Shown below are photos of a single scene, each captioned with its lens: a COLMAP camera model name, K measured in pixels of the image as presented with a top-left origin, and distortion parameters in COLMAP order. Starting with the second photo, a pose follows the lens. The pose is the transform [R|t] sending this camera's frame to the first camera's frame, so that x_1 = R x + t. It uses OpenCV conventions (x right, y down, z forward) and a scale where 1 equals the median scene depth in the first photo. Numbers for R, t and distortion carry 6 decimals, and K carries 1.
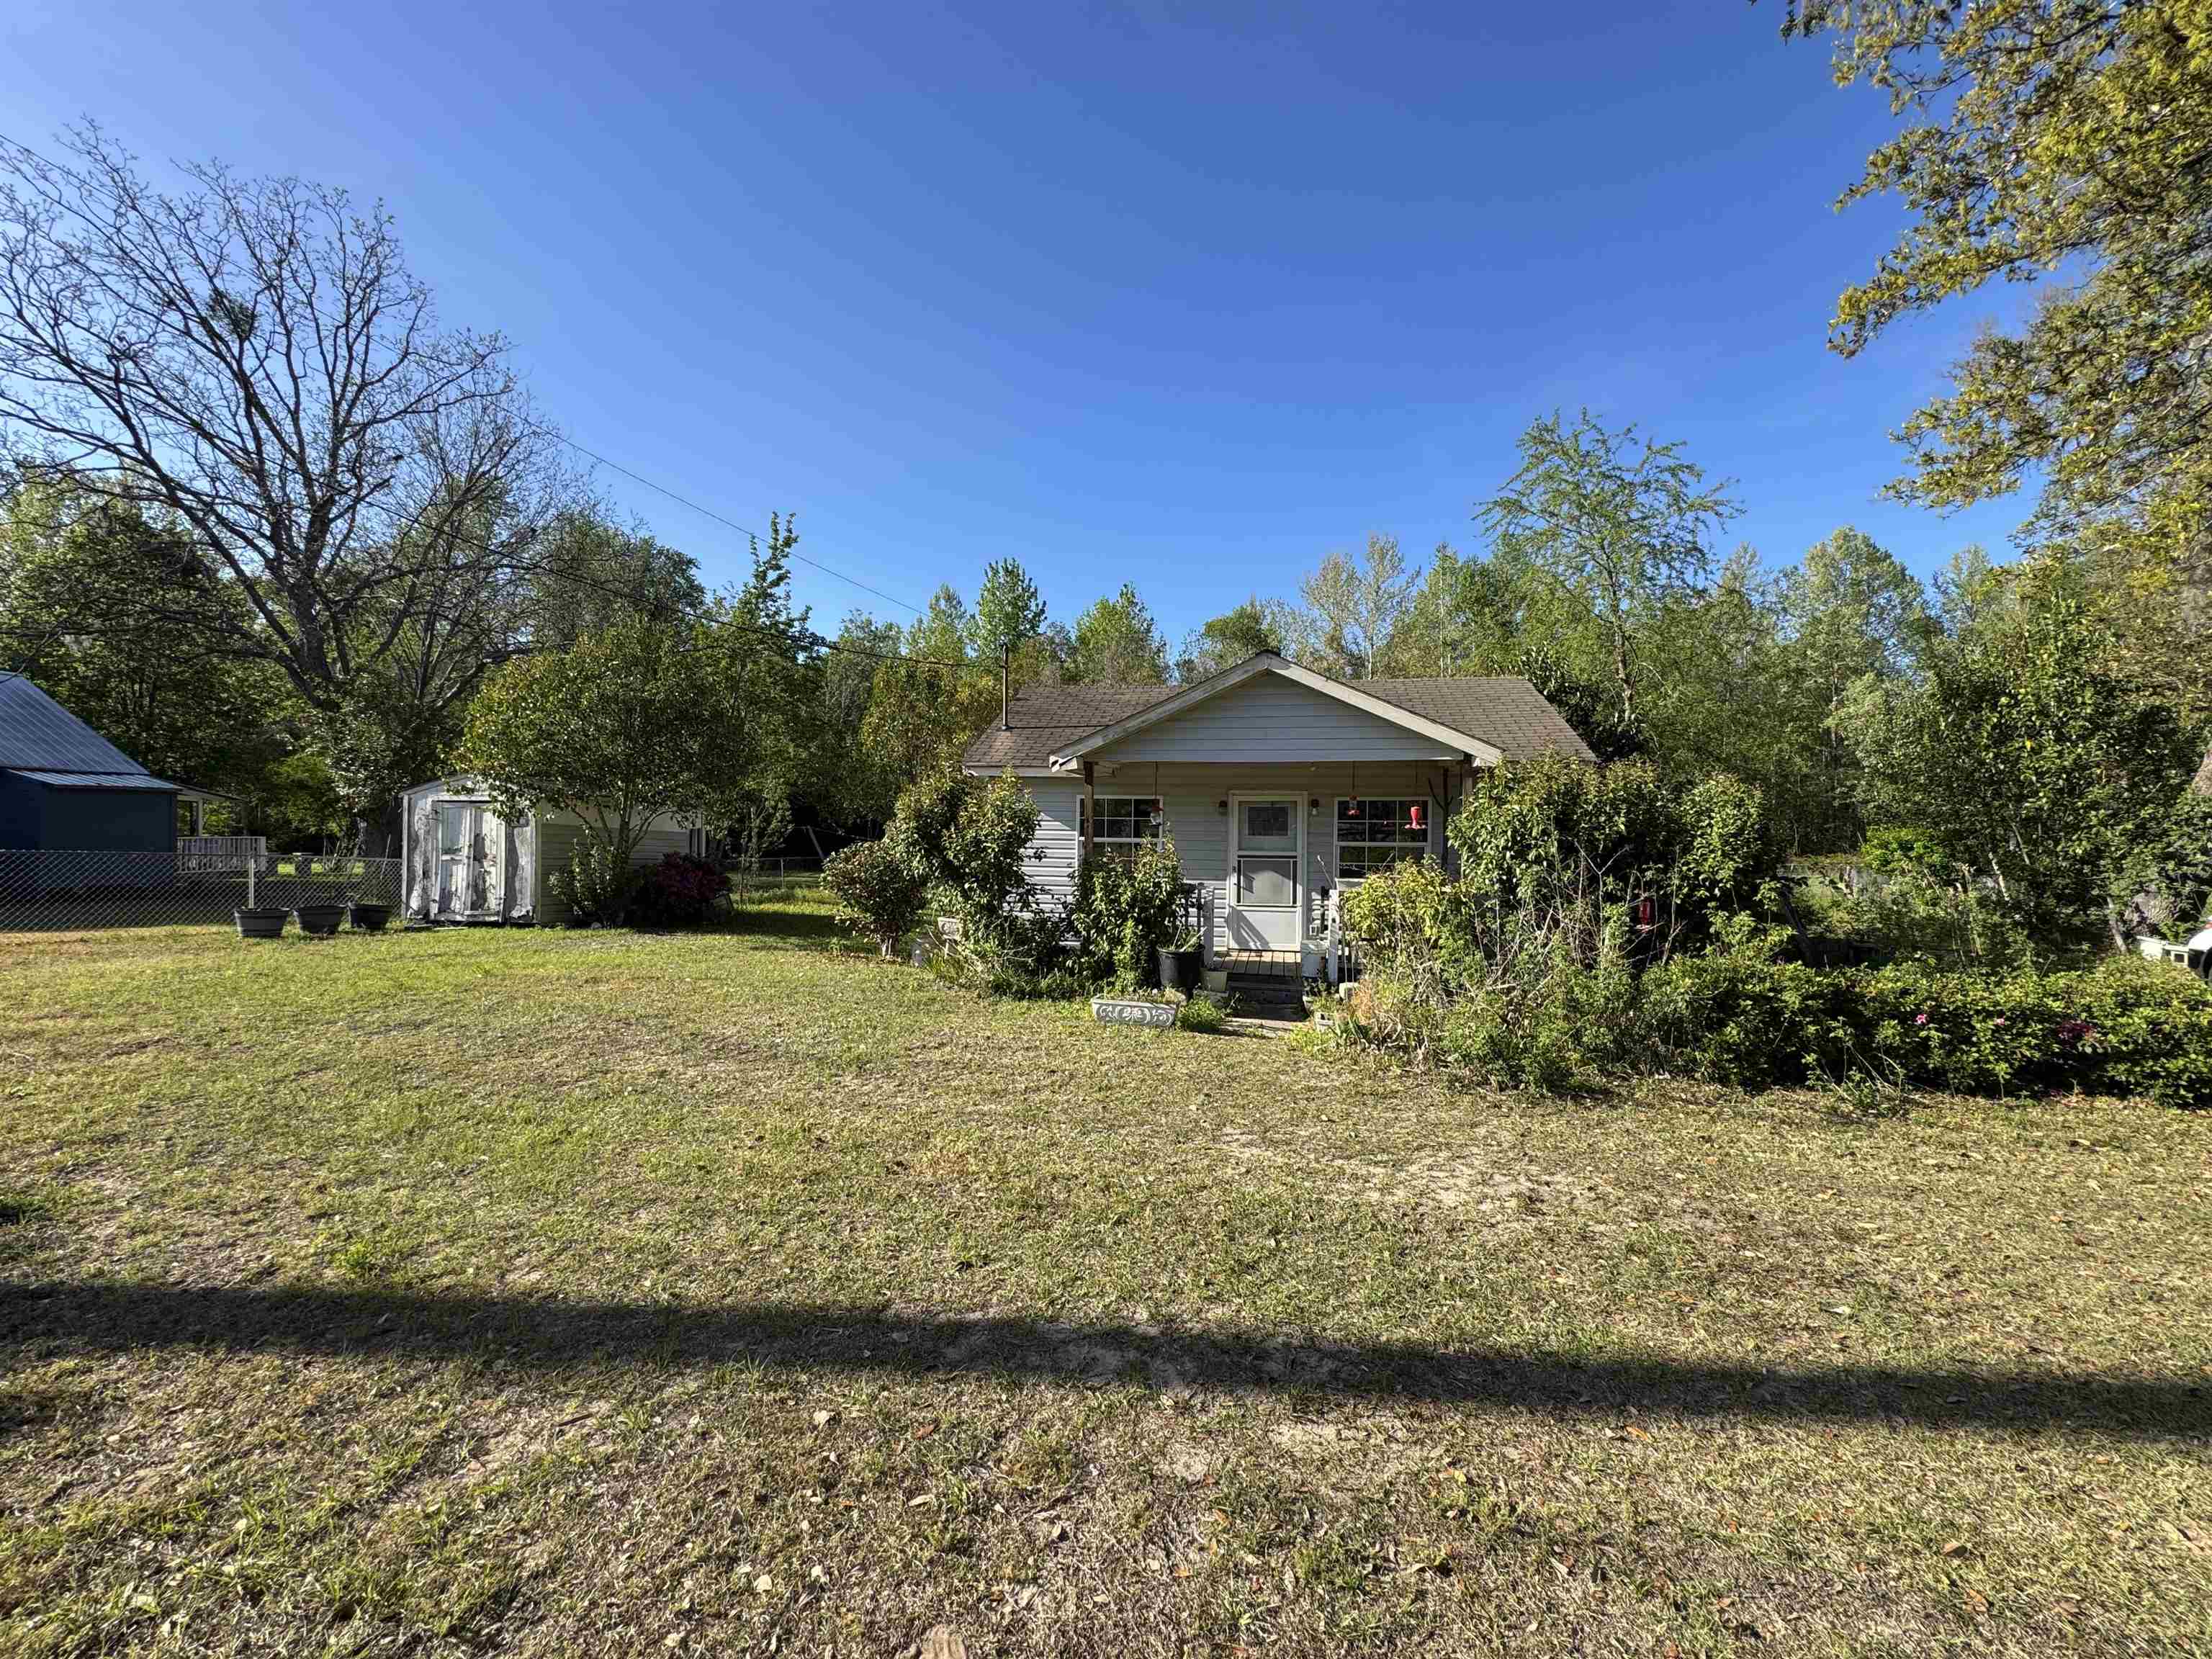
lens RADIAL K [[880.7, 0, 1097.4], [0, 880.7, 827.0], [0, 0, 1]] dist [0.001153, -0.000129]
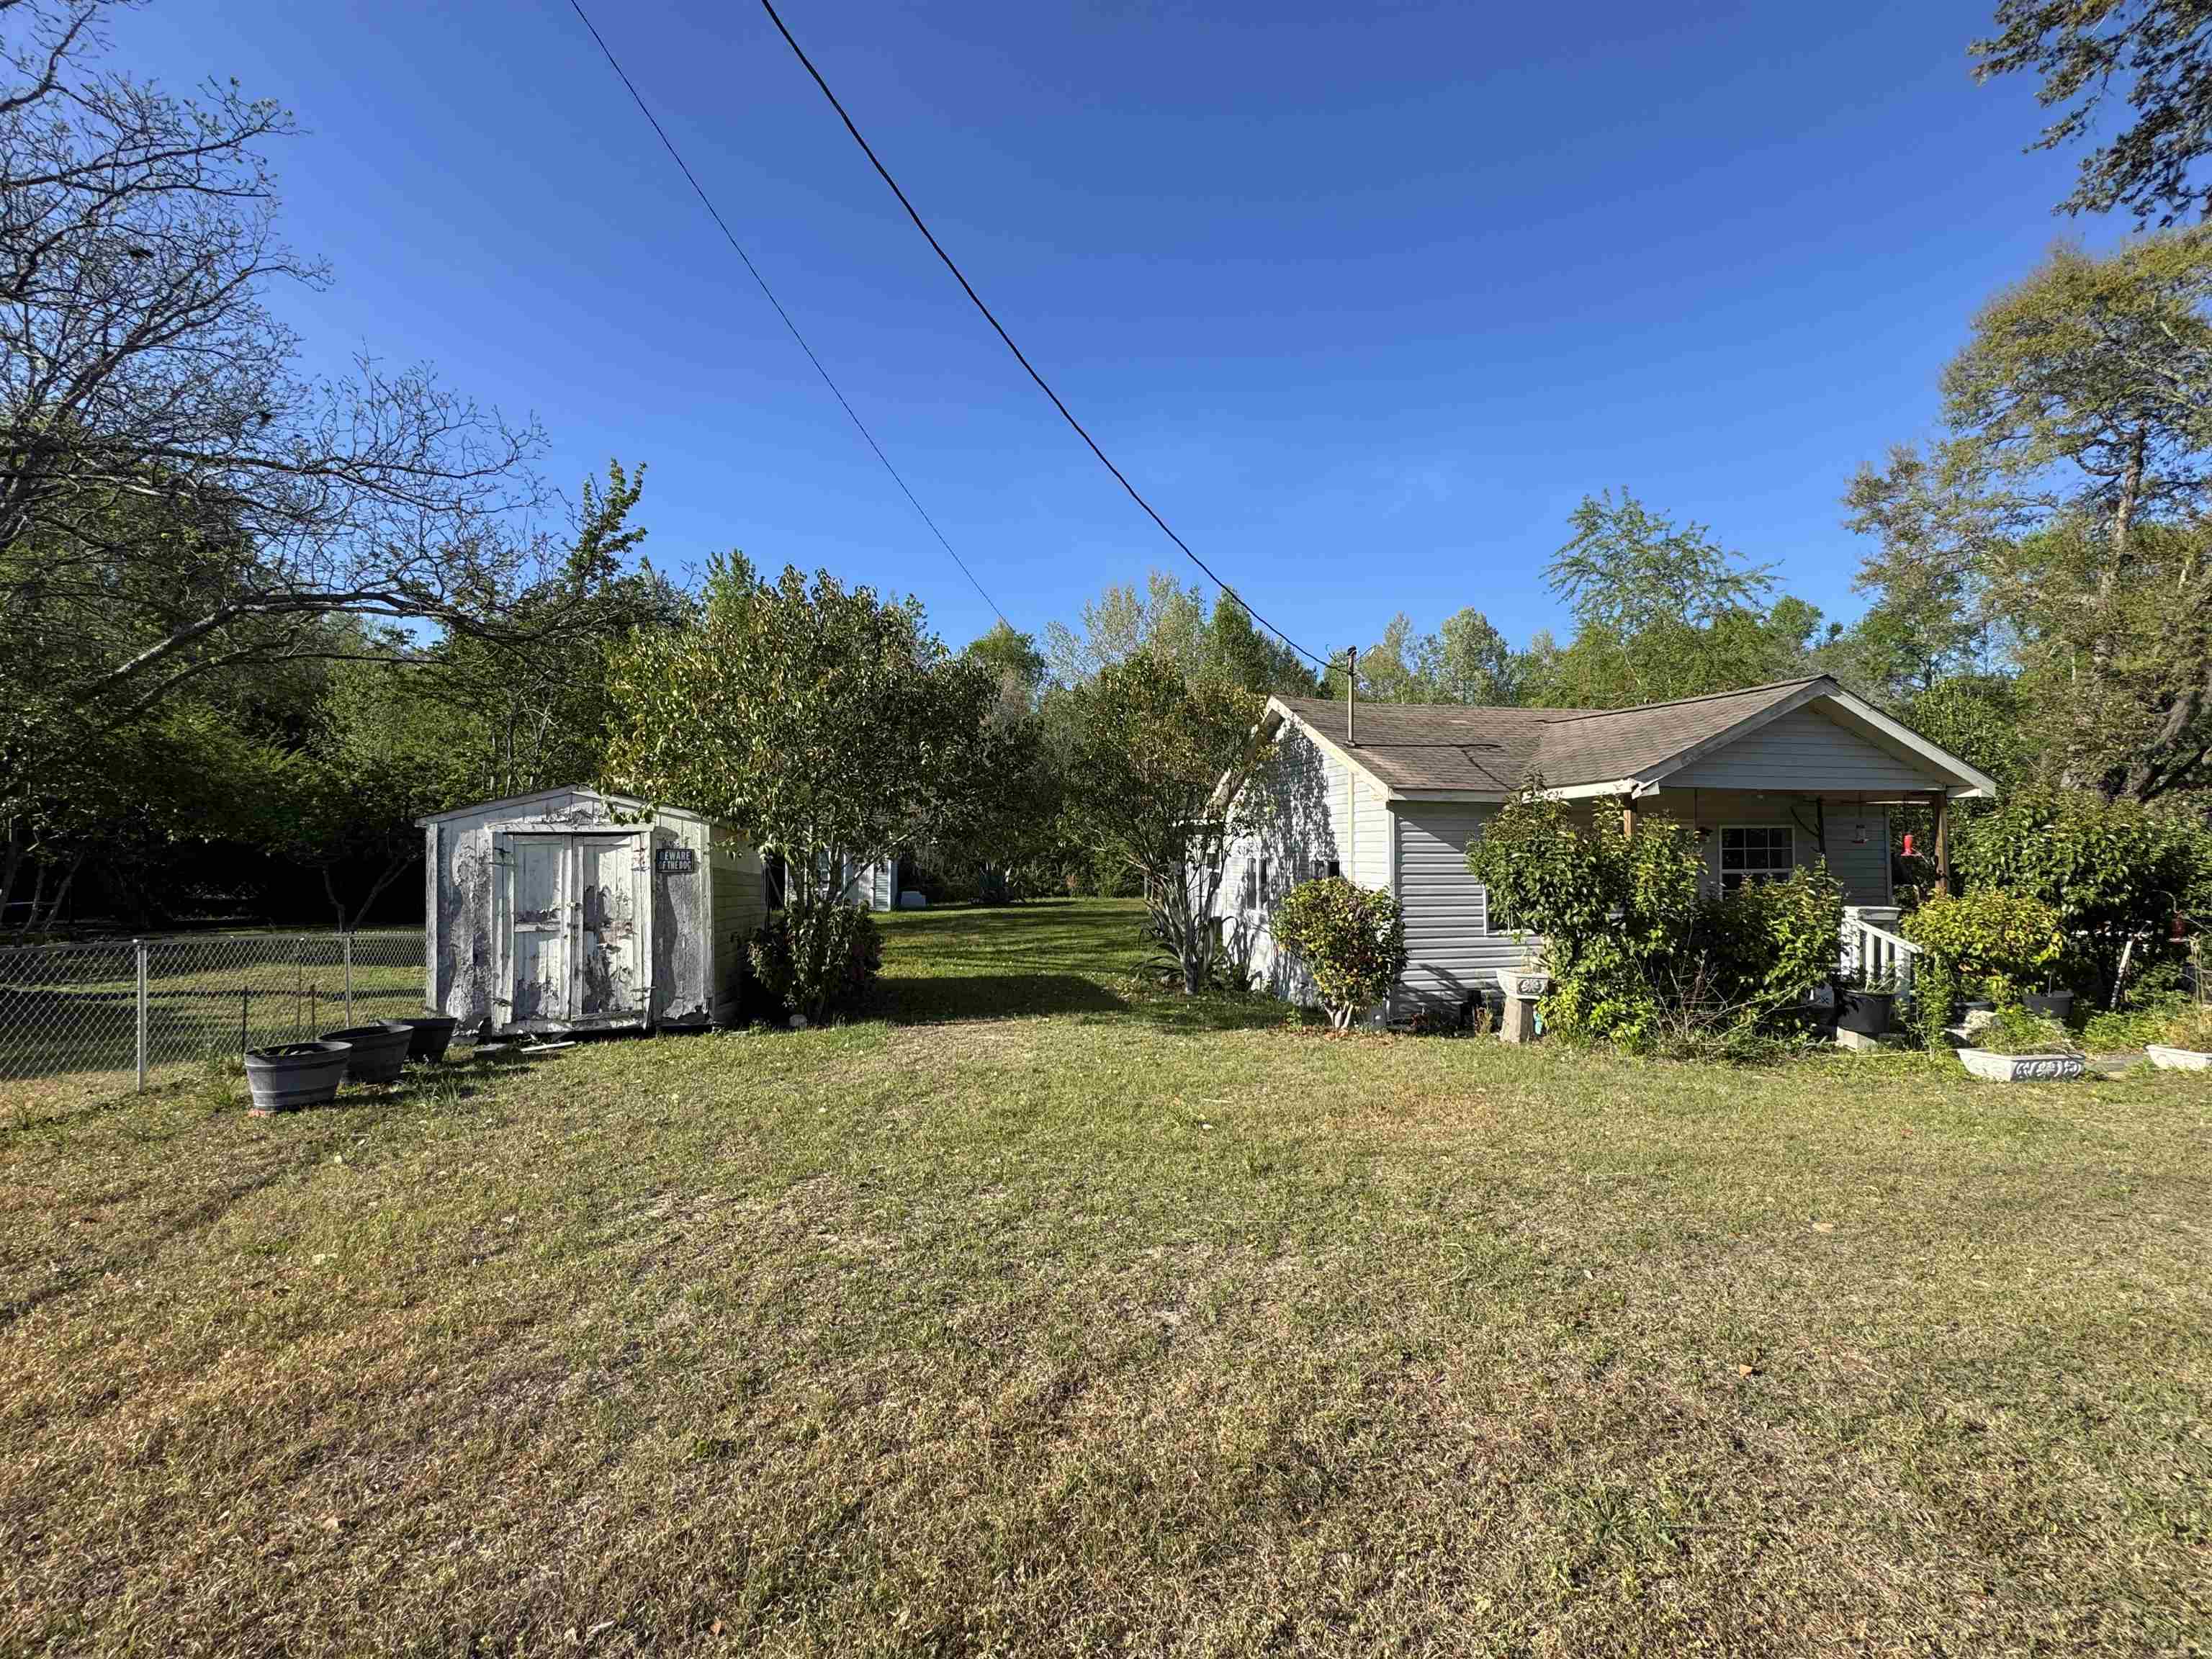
lens RADIAL K [[880.7, 0, 1108.0], [0, 880.7, 828.2], [0, 0, 1]] dist [0.001153, -0.000129]
pose [[0.914622, -0.003549, 0.404294, -0.776824], [0.014072, 0.999635, -0.023060, -0.017287], [-0.404064, 0.026781, 0.914338, 0.366122]]
